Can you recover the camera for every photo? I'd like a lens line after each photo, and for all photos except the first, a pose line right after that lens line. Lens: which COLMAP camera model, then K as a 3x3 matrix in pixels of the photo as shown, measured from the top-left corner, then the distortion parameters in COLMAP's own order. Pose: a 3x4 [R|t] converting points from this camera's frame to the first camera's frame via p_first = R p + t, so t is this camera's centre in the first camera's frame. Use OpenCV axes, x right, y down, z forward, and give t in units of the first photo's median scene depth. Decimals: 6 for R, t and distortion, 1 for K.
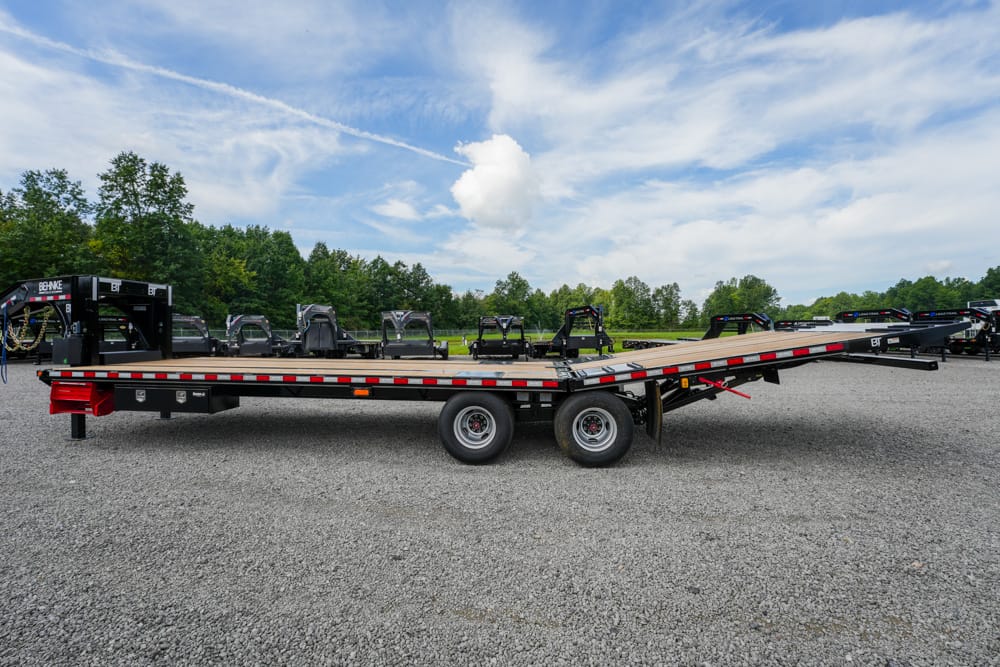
lens RADIAL K [[429.8, 0, 500.3], [0, 429.8, 335.4], [0, 0, 1]] dist [-0.019765, 0.000033]
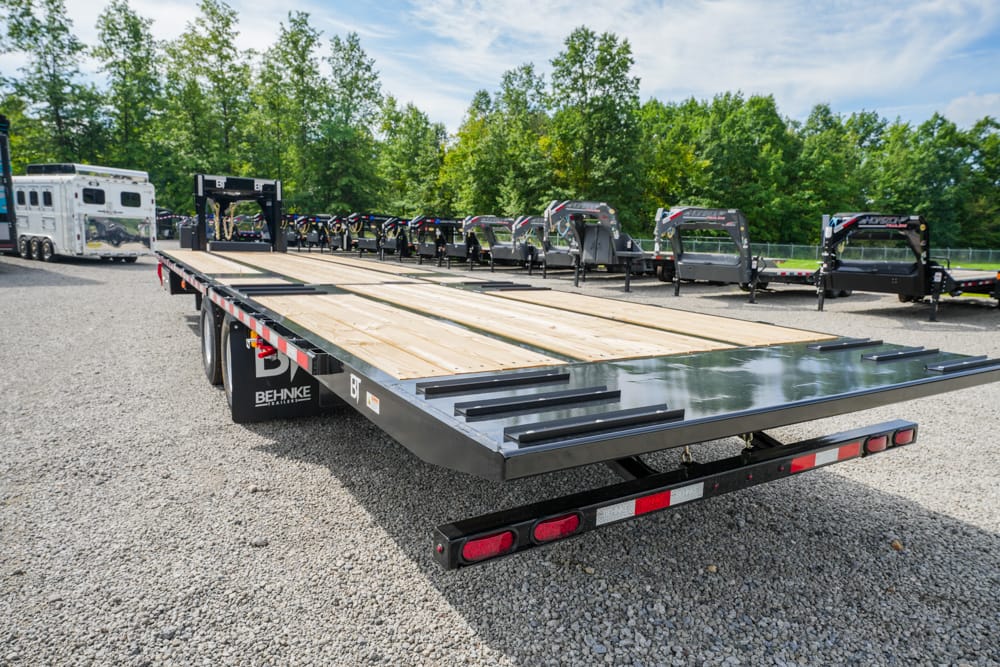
lens RADIAL K [[624.7, 0, 496.0], [0, 624.7, 335.2], [0, 0, 1]] dist [0.018320, -0.001363]
pose [[0.601797, 0.143576, -0.785637, 0.102806], [-0.040951, 0.987961, 0.149183, 0.000638], [0.797598, -0.057605, 0.600432, 0.062795]]
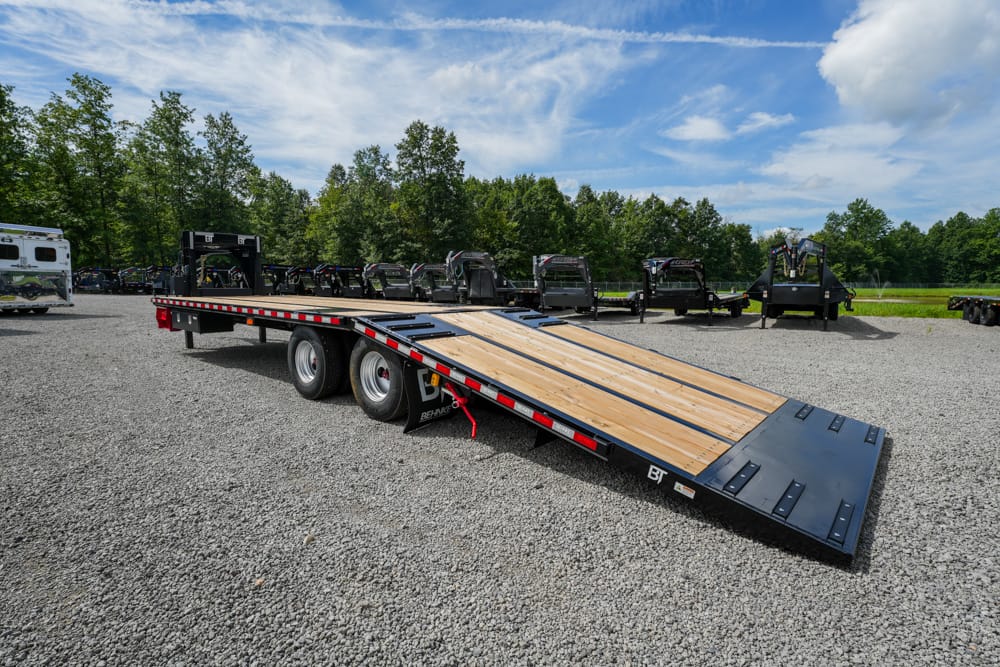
lens RADIAL K [[490.9, 0, 498.0], [0, 490.9, 334.0], [0, 0, 1]] dist [-0.006654, -0.000610]
pose [[0.813547, 0.065438, -0.577805, 0.081741], [-0.012516, 0.995388, 0.095109, 0.002854], [0.581364, -0.070143, 0.810615, 0.030012]]
